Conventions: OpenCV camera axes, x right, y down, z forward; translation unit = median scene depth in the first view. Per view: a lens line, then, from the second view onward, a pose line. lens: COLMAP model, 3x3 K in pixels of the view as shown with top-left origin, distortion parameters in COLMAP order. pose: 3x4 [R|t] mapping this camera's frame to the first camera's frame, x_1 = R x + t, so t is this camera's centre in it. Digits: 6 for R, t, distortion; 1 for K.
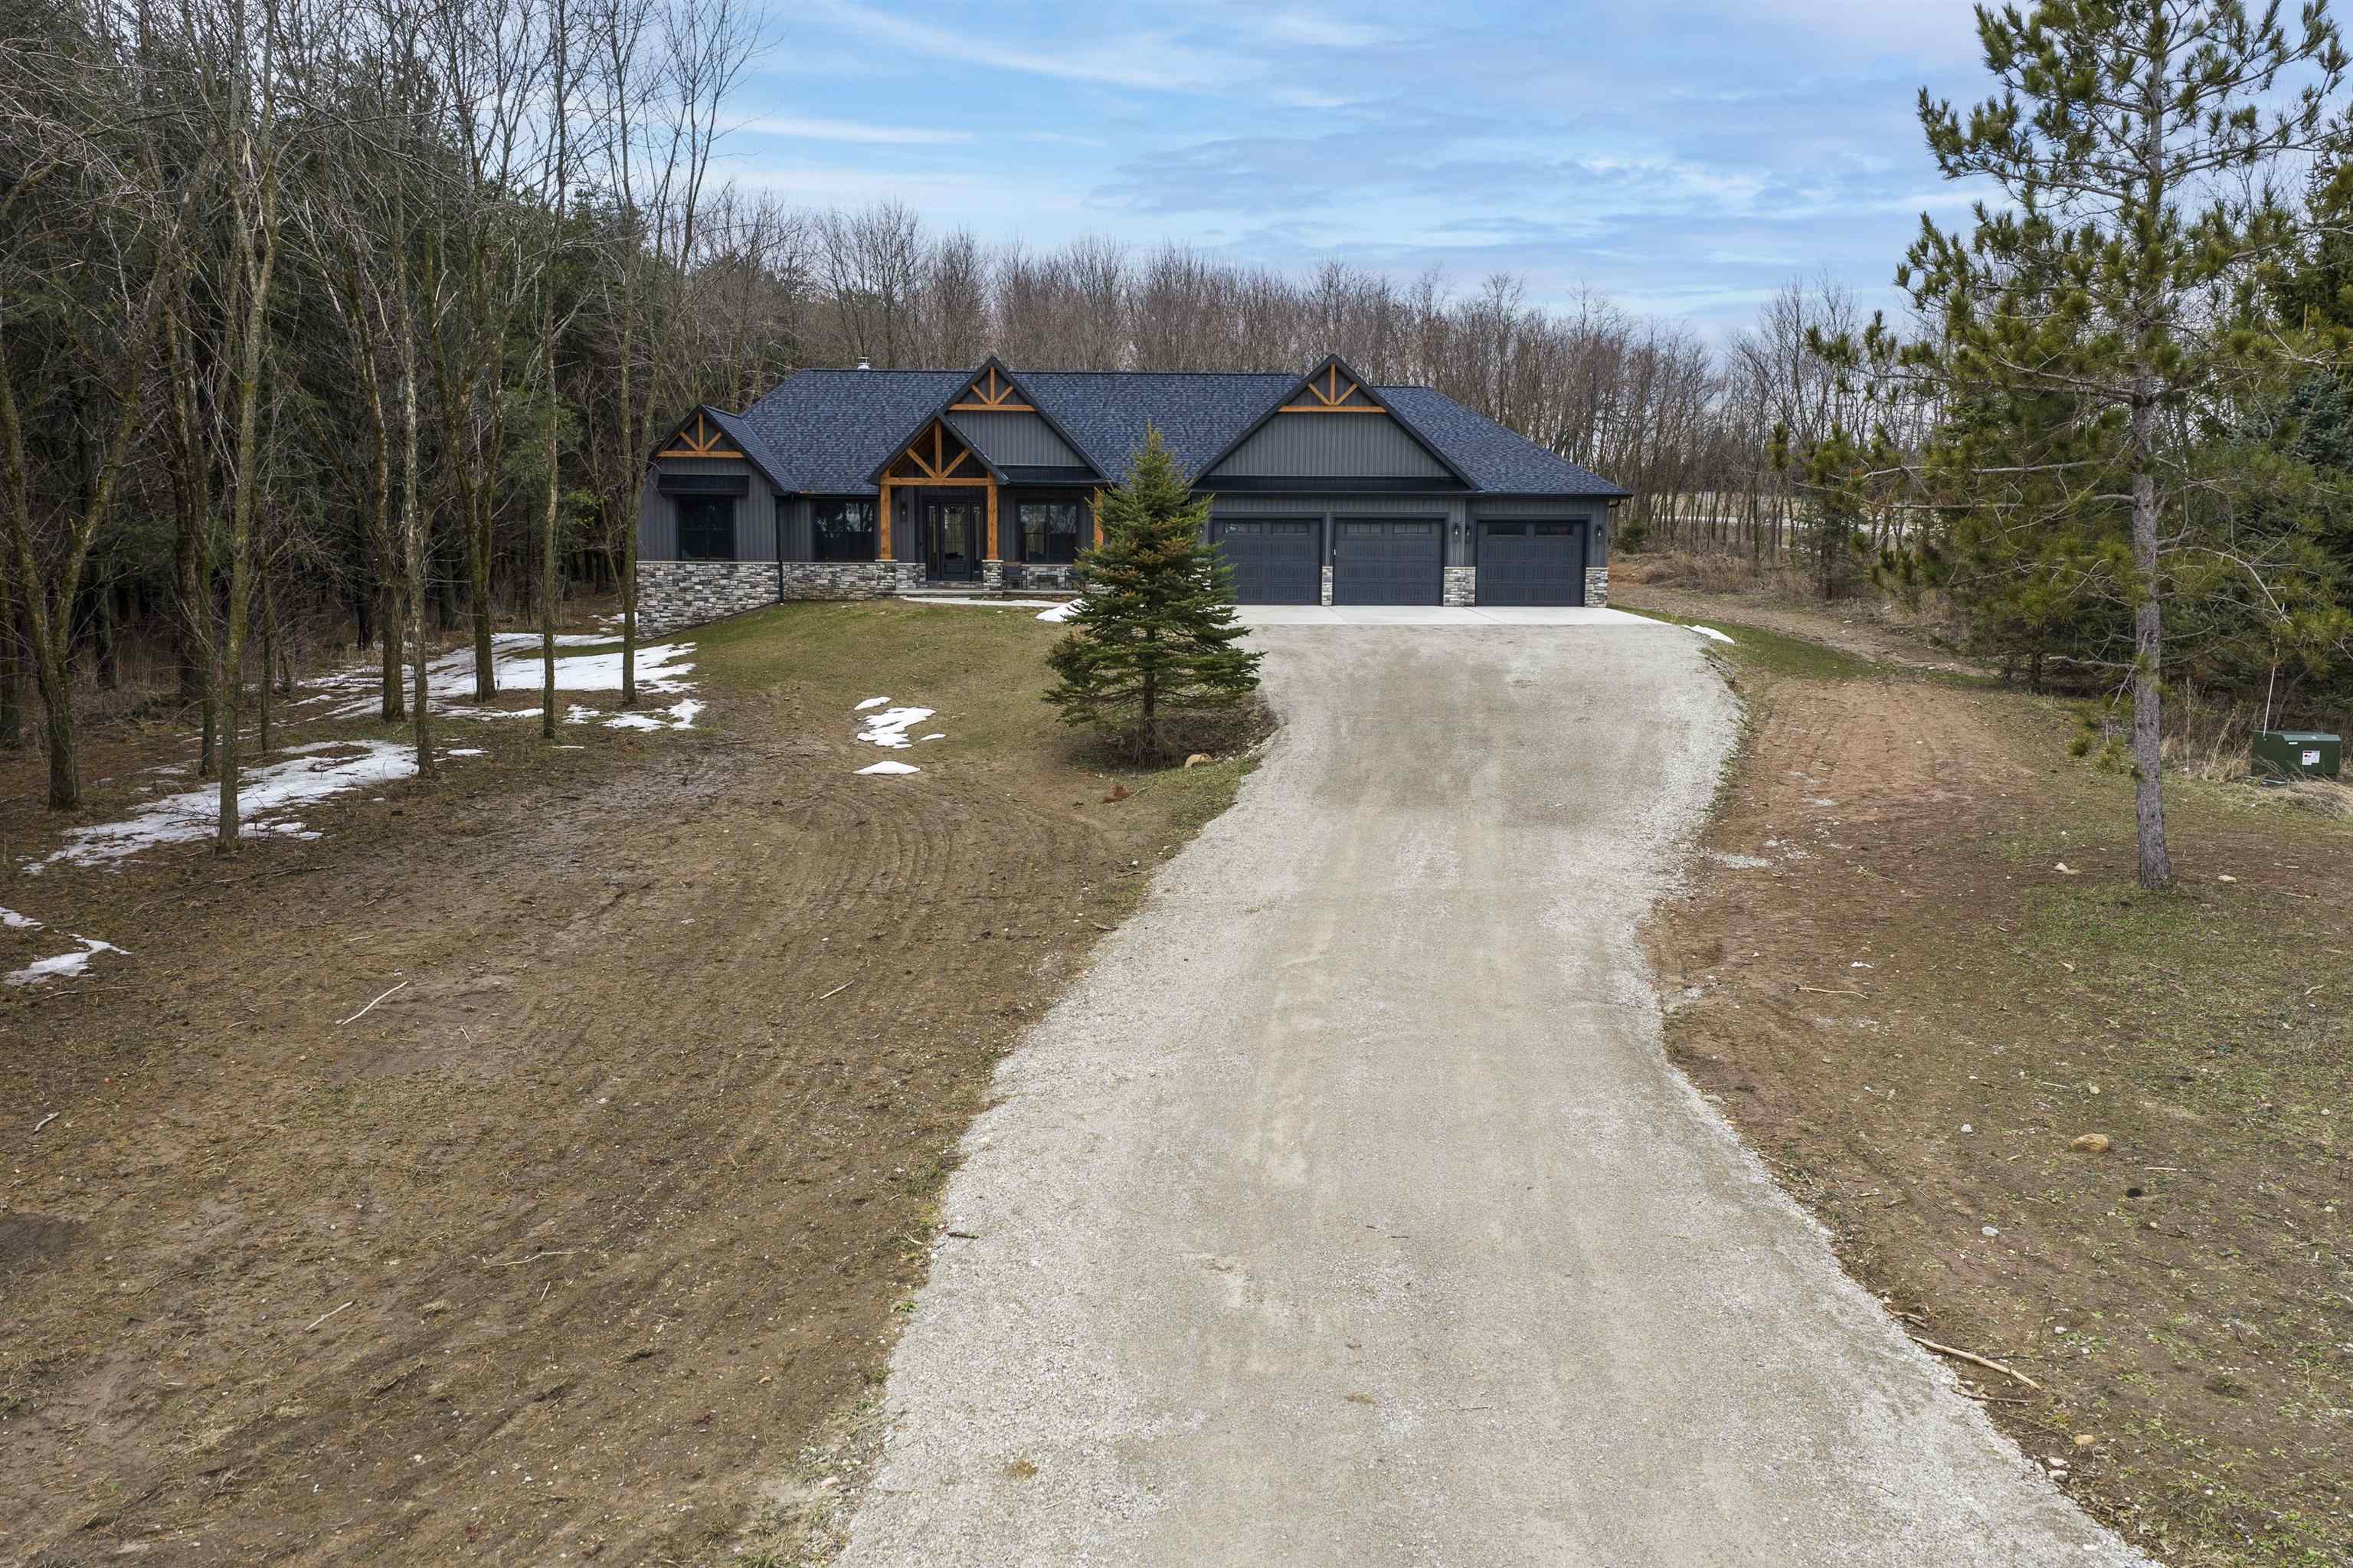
lens RADIAL K [[1935.1, 0, 1176.5], [0, 1935.1, 784.0], [0, 0, 1]] dist [0.014862, -0.014586]
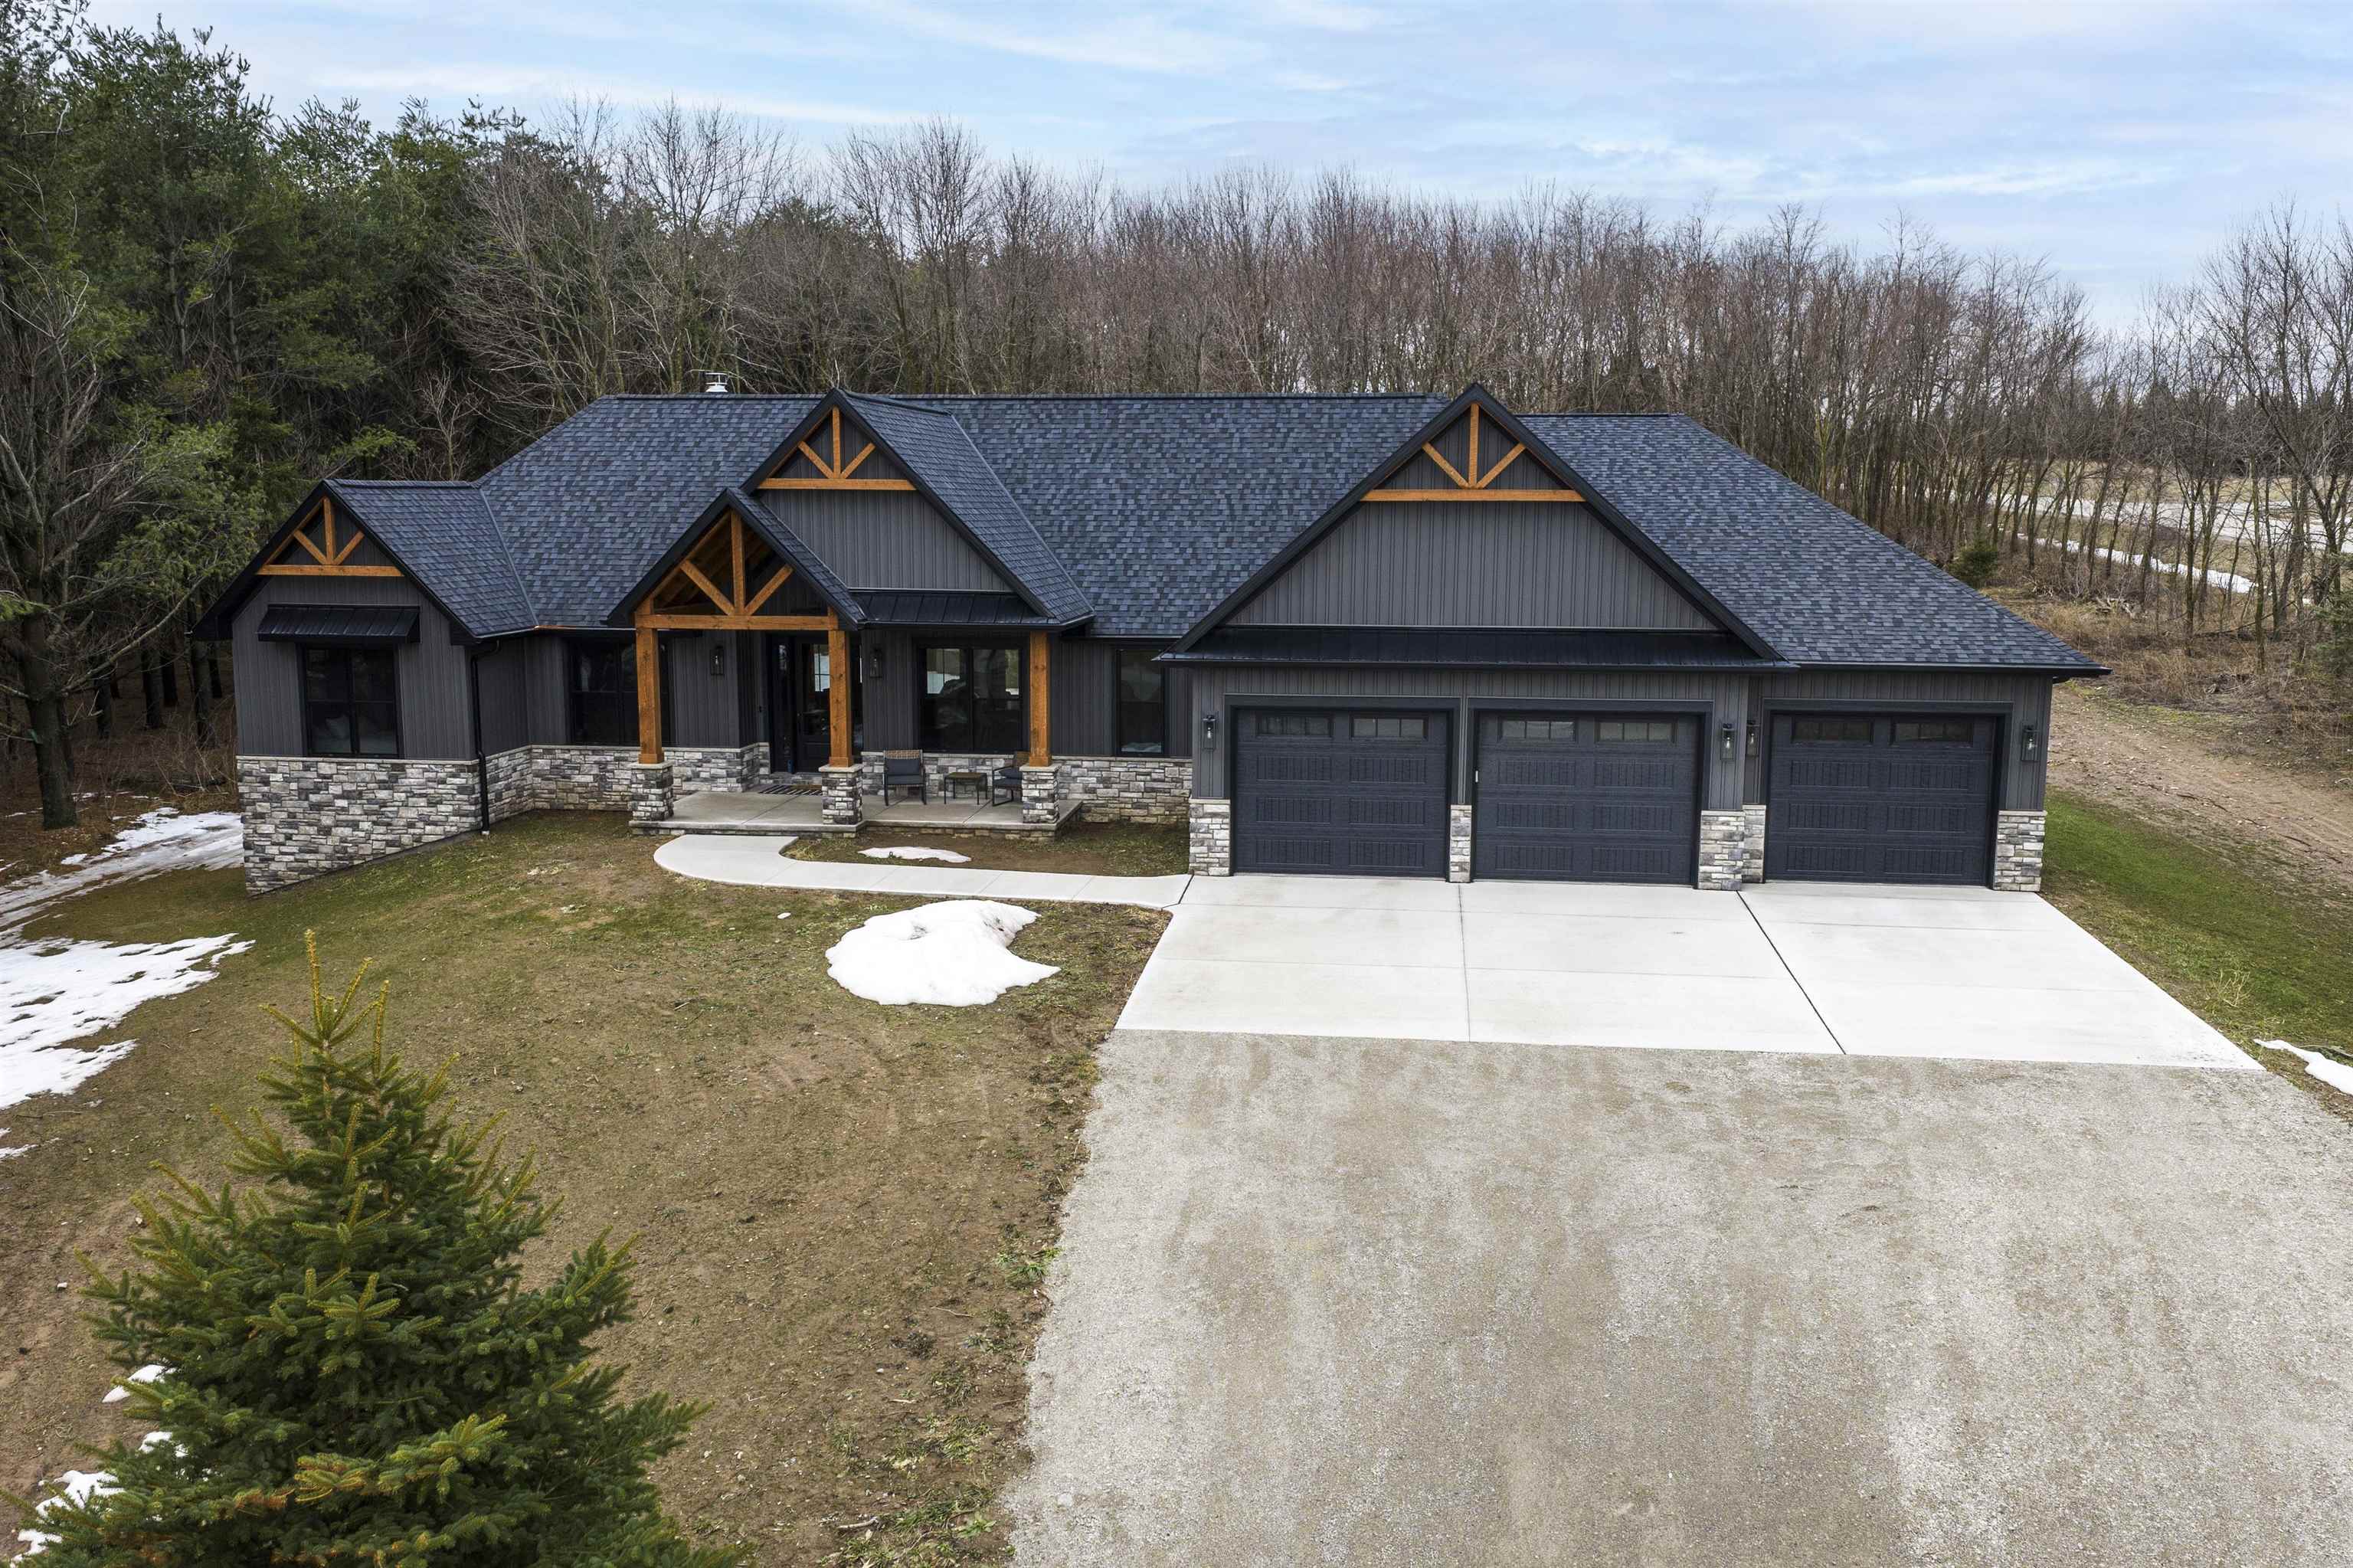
lens RADIAL K [[1935.1, 0, 1176.5], [0, 1935.1, 784.0], [0, 0, 1]] dist [0.014862, -0.014586]
pose [[0.991445, 0.015179, -0.129640, 0.069169], [-0.011333, 0.999475, 0.030355, -0.131226], [0.130033, -0.028626, 0.991096, 0.489042]]
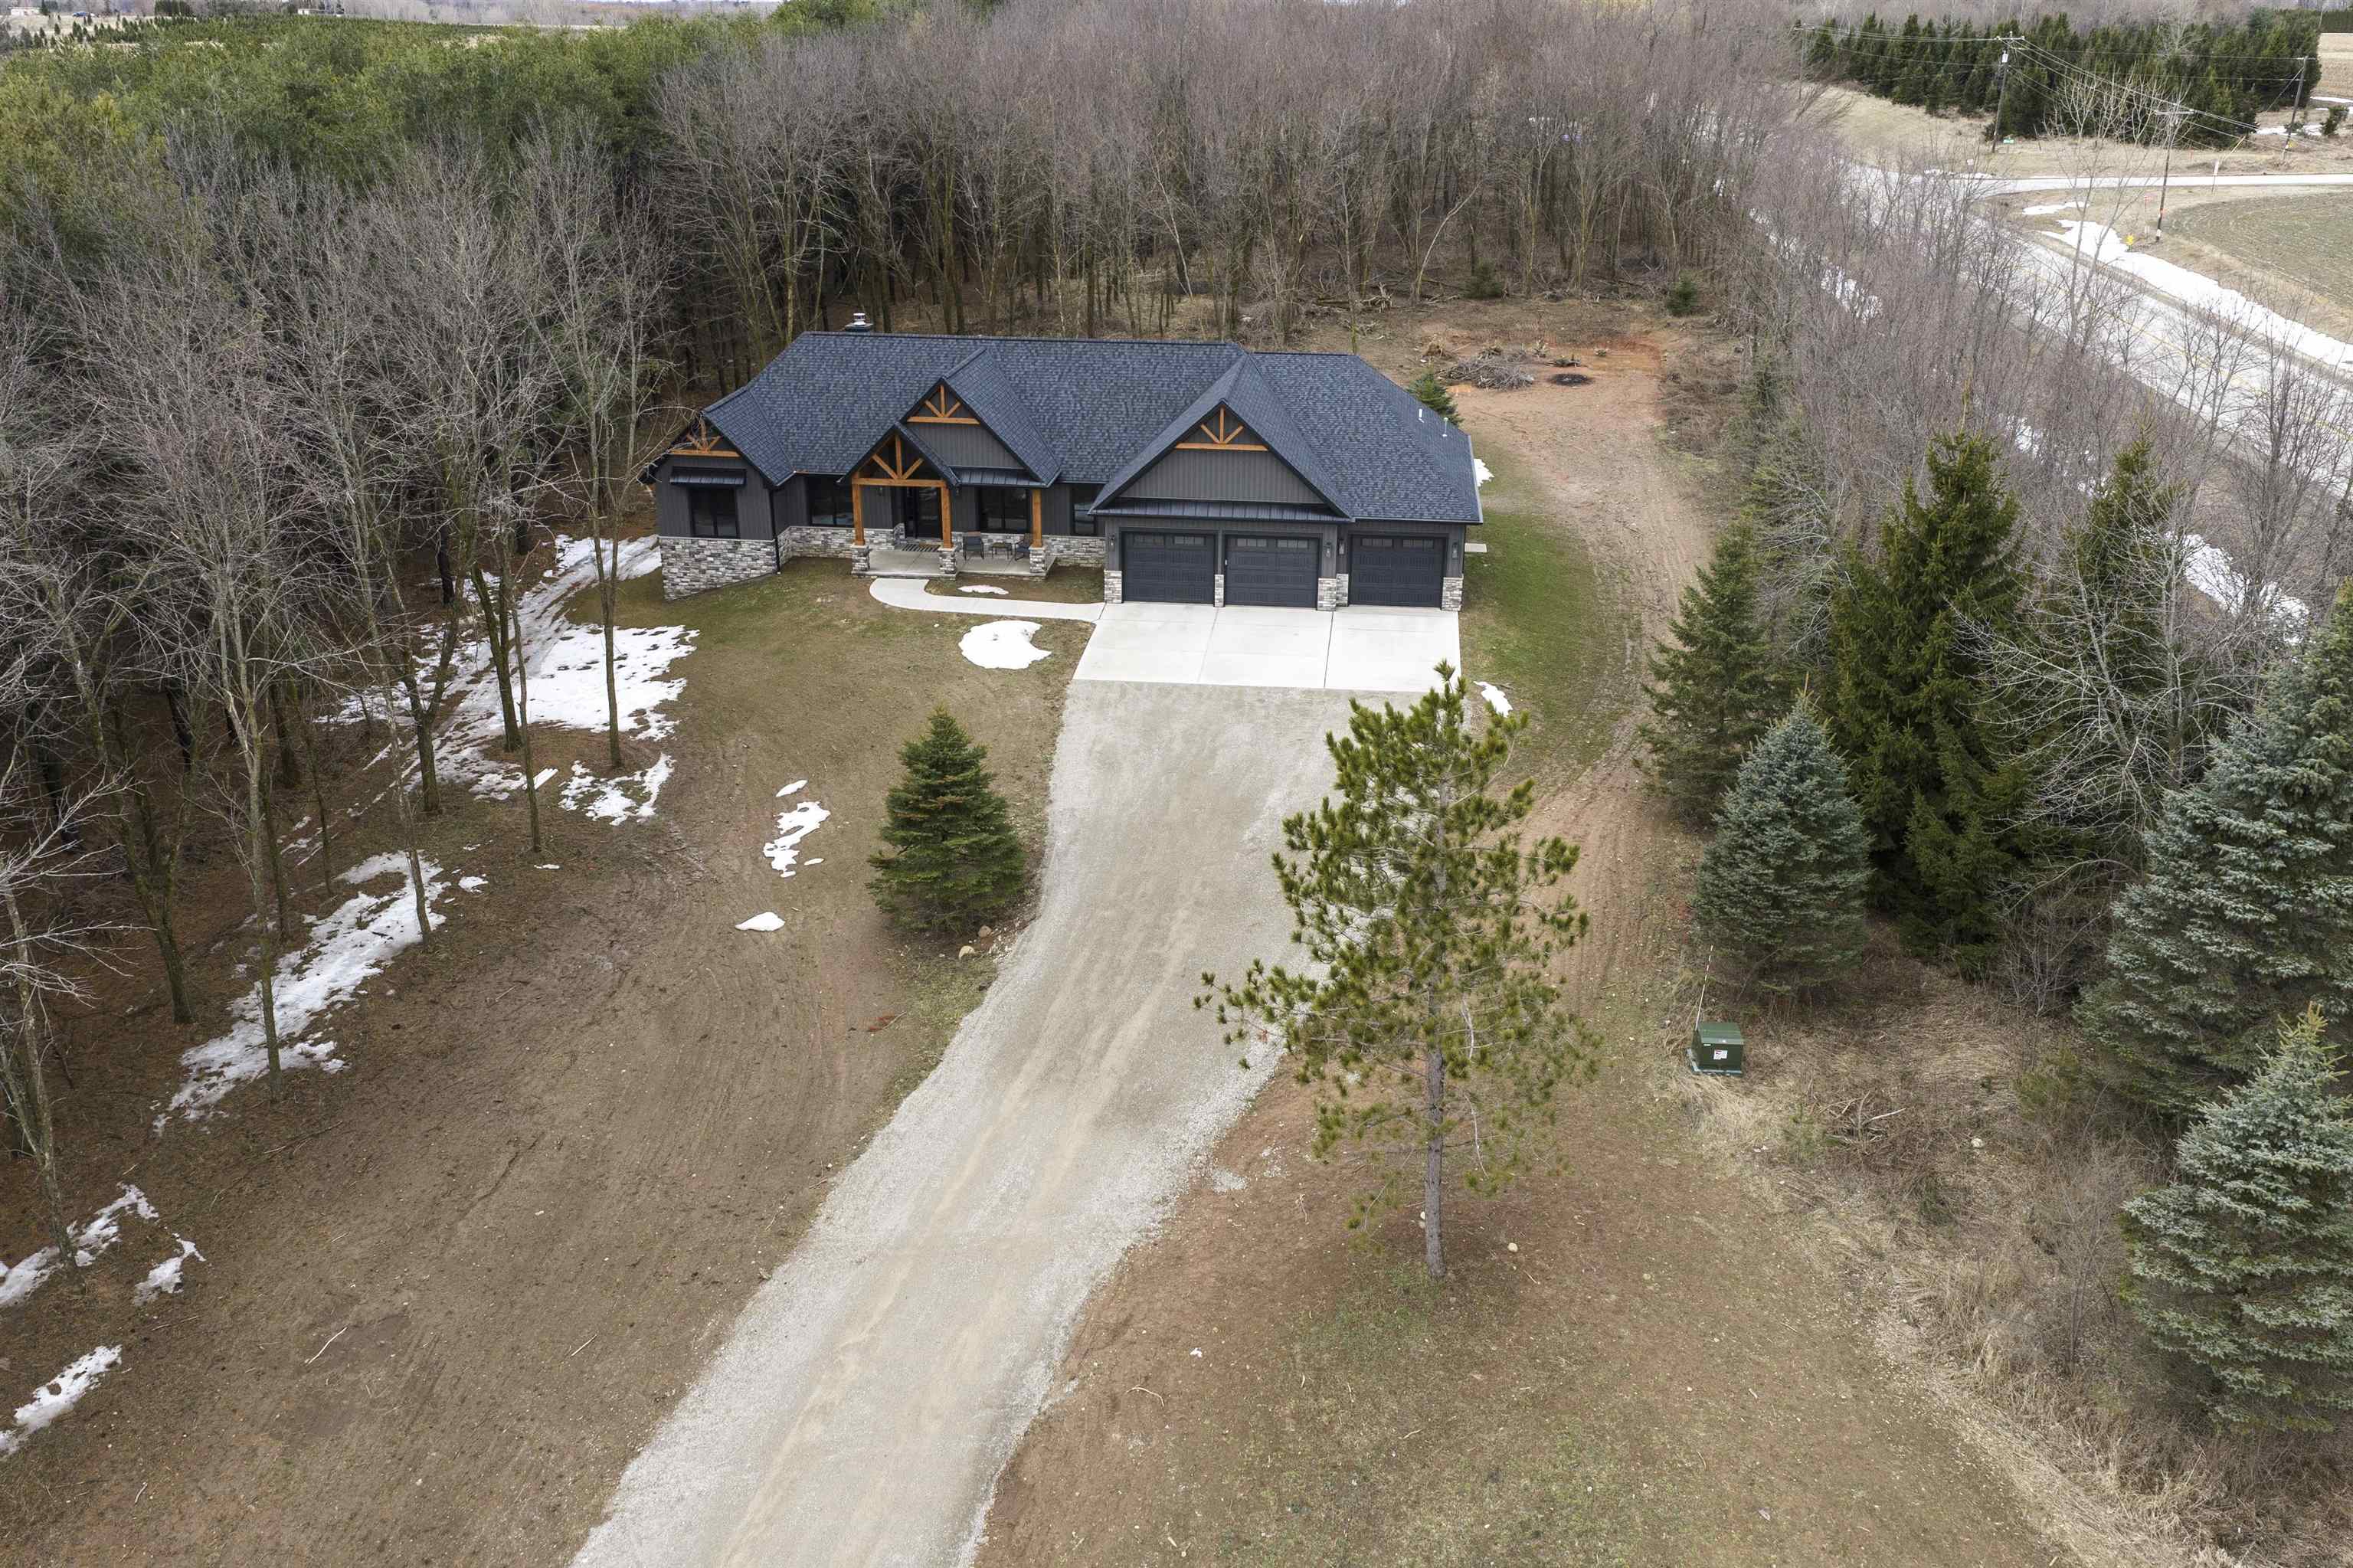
lens RADIAL K [[1935.1, 0, 1176.5], [0, 1935.1, 784.0], [0, 0, 1]] dist [0.014862, -0.014586]
pose [[0.993718, 0.040882, -0.104176, 0.178431], [-0.012581, 0.965795, 0.259000, -0.291597], [0.111201, -0.256063, 0.960243, -0.165904]]
